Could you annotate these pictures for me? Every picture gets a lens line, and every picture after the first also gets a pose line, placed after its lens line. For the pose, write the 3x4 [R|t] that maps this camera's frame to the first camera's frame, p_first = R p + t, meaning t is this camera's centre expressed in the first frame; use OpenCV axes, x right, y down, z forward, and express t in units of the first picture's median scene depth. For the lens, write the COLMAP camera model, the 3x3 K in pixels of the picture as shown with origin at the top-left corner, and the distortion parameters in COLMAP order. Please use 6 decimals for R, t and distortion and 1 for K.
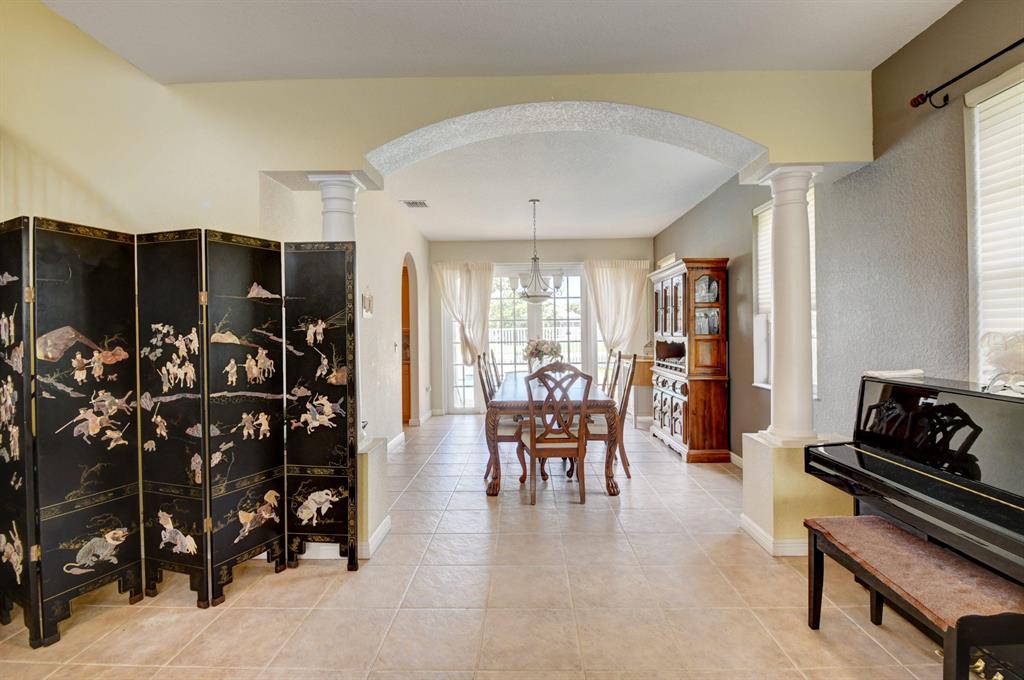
lens RADIAL K [[470.4, 0, 519.7], [0, 470.4, 334.5], [0, 0, 1]] dist [0.008034, -0.017523]
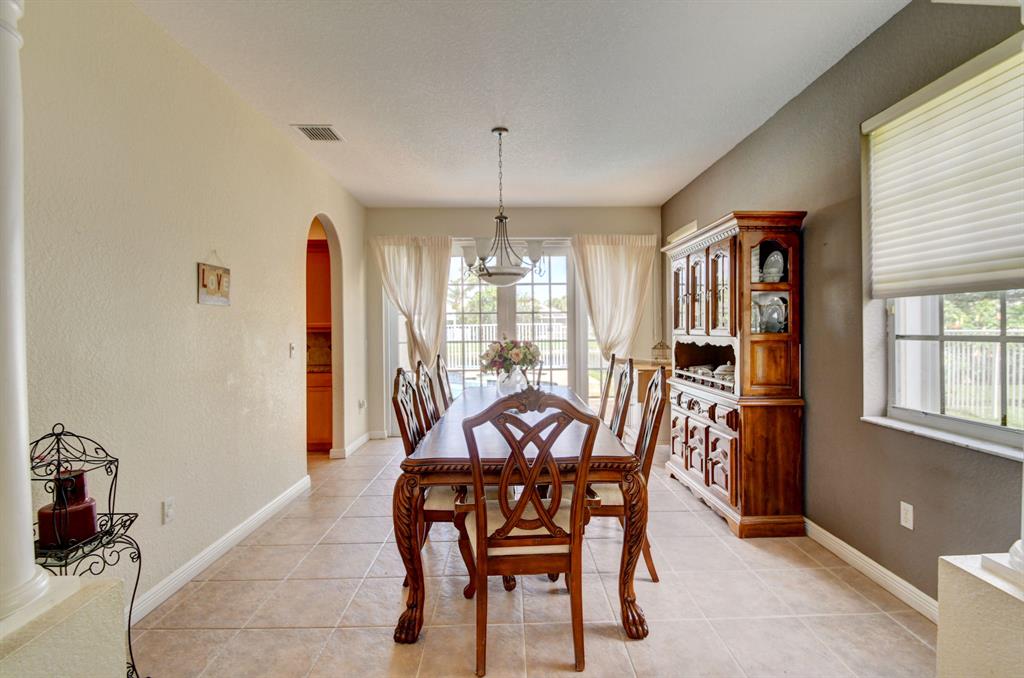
lens RADIAL K [[470.4, 0, 519.7], [0, 470.4, 333.5], [0, 0, 1]] dist [0.008034, -0.017523]
pose [[0.999233, 0.001801, 0.039115, 0.037245], [-0.001973, 0.999988, 0.004372, -0.001628], [-0.039107, -0.004446, 0.999225, 0.377054]]
